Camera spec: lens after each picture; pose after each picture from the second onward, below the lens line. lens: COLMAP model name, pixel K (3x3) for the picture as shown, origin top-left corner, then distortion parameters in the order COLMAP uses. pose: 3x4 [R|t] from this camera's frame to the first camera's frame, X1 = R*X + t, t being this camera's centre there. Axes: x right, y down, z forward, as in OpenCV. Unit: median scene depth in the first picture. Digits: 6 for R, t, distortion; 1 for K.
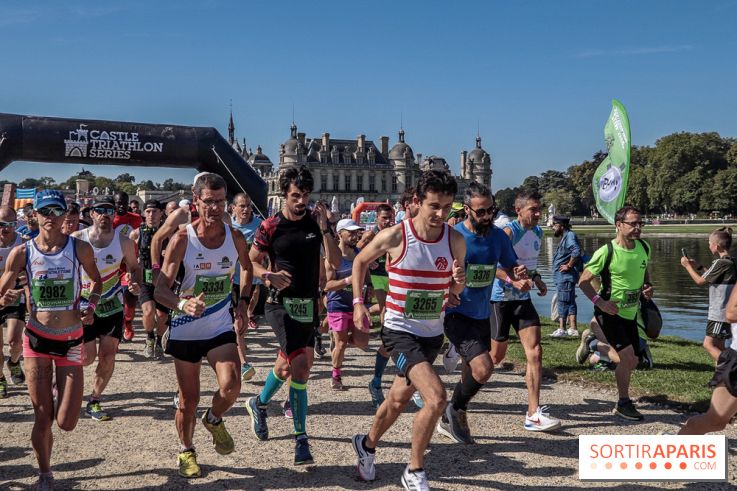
lens RADIAL K [[1310.3, 0, 364.6], [0, 1310.3, 245.2], [0, 0, 1]] dist [0.202607, 0.000000]
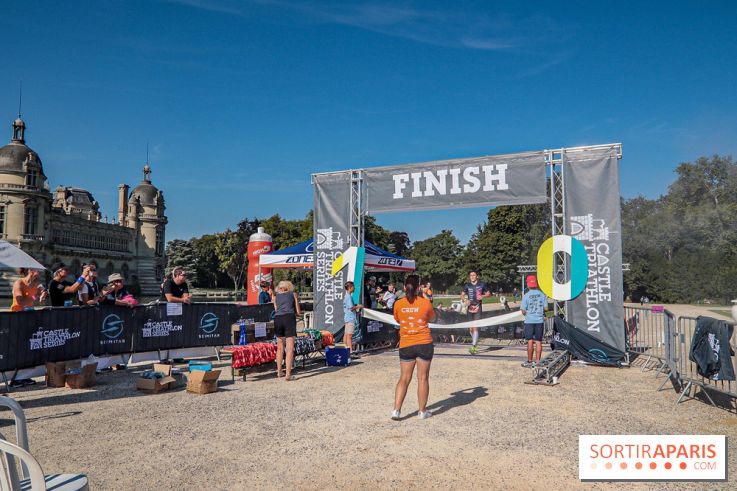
lens RADIAL K [[581.5, 0, 361.2], [0, 581.5, 245.8], [0, 0, 1]] dist [-0.051701, 0.034484]
pose [[0.821591, 0.052712, 0.567636, 0.012076], [-0.001048, 0.995854, -0.090961, -0.016378], [-0.570077, 0.074138, 0.818239, 0.708389]]
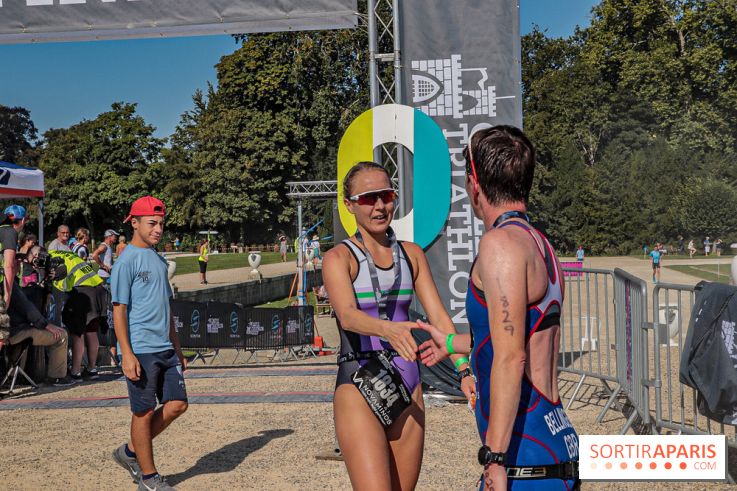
lens RADIAL K [[1310.3, 0, 343.8], [0, 1310.3, 252.0], [0, 0, 1]] dist [0.202607, 0.000000]
pose [[0.607894, -0.020140, 0.793763, 0.014052], [0.035401, 0.999372, -0.001755, -0.016395], [-0.793229, 0.029167, 0.608225, 0.710492]]
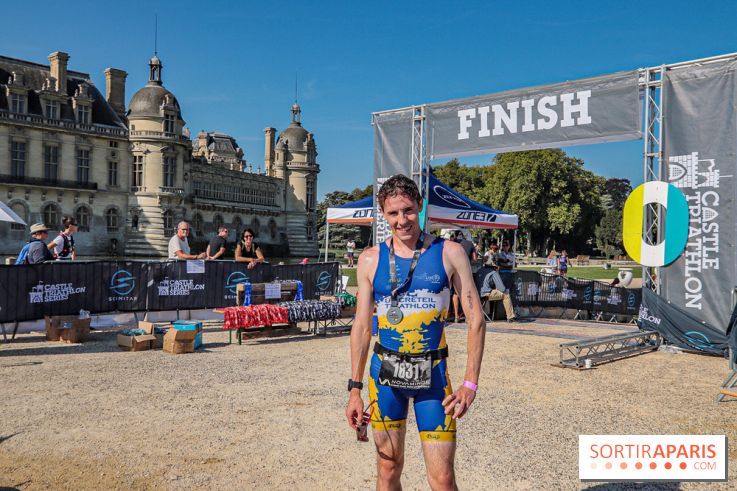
lens RADIAL K [[723.4, 0, 362.1], [0, 723.4, 240.3], [0, 0, 1]] dist [0.032521, 0.000000]
pose [[0.949984, 0.029336, 0.310919, 0.018580], [-0.021215, 0.999340, -0.029470, -0.016223], [-0.311578, 0.021400, 0.949980, 0.702493]]
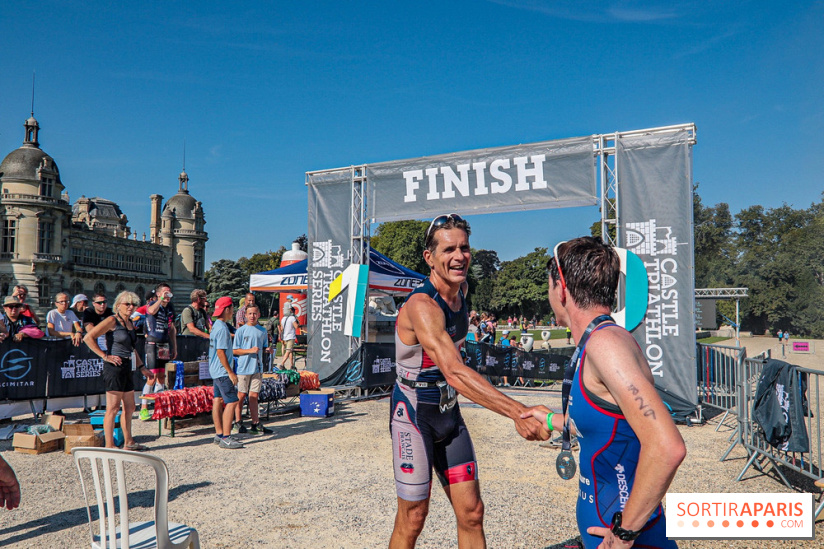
lens RADIAL K [[689.3, 0, 406.2], [0, 689.3, 276.7], [0, 0, 1]] dist [-0.039072, 0.061386]
pose [[0.853942, 0.045549, 0.518371, 0.017531], [-0.006280, 0.996991, -0.077260, -0.016421], [-0.520331, 0.062720, 0.851659, 0.708391]]
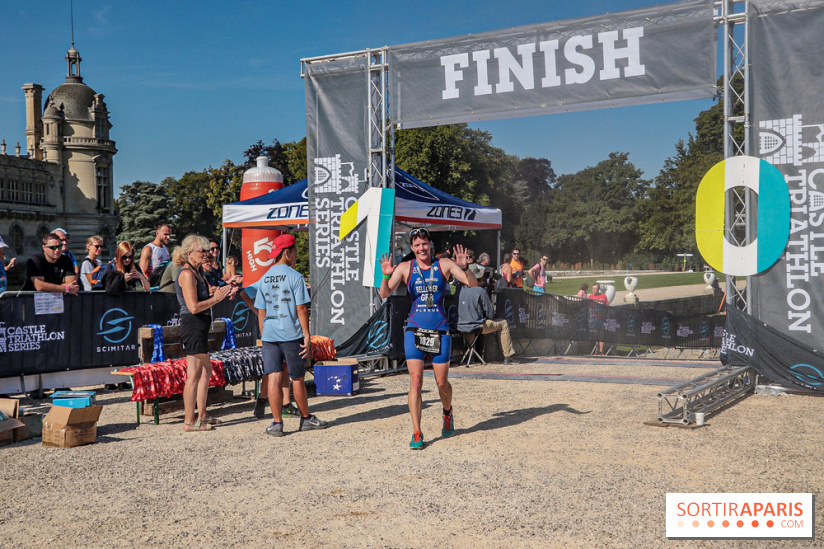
lens RADIAL K [[1035.4, 0, 403.8], [0, 1035.4, 272.7], [0, 0, 1]] dist [0.111037, 0.000000]
pose [[0.858769, -0.009867, 0.512268, 0.014624], [0.016618, 0.999825, -0.008601, -0.016281], [-0.512093, 0.015899, 0.858783, 0.706231]]
